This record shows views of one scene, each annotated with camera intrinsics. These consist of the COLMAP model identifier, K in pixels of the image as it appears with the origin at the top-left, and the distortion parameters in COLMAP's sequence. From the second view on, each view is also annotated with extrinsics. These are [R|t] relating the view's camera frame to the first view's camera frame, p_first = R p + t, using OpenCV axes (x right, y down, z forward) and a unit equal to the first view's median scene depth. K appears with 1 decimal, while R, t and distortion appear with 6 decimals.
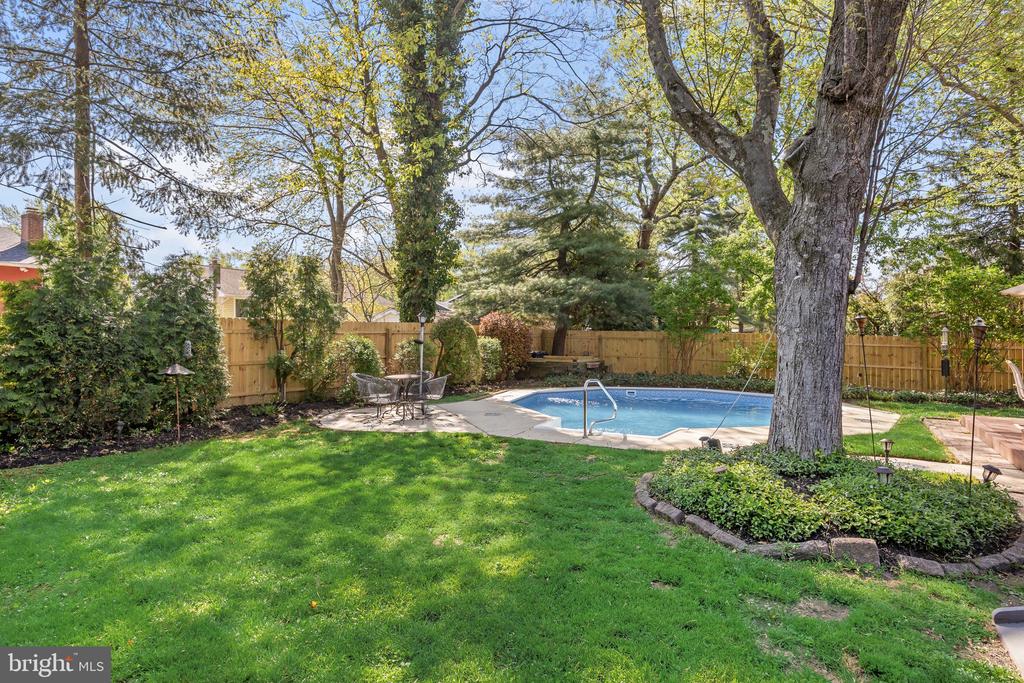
lens RADIAL K [[564.6, 0, 512.0], [0, 564.6, 341.5], [0, 0, 1]] dist [-0.001504, -0.001429]
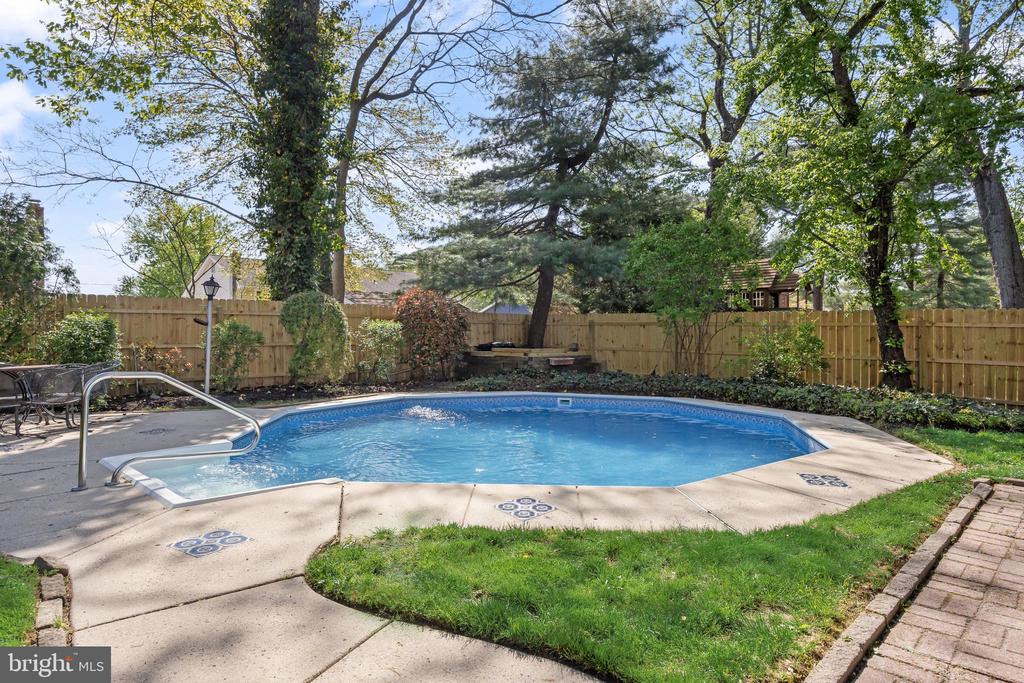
lens RADIAL K [[597.0, 0, 512.0], [0, 597.0, 341.5], [0, 0, 1]] dist [-0.001269, -0.000253]
pose [[0.962725, -0.006821, -0.270395, 0.272032], [0.006468, 0.999977, -0.002197, 0.017271], [0.270404, 0.000366, 0.962747, 0.253994]]
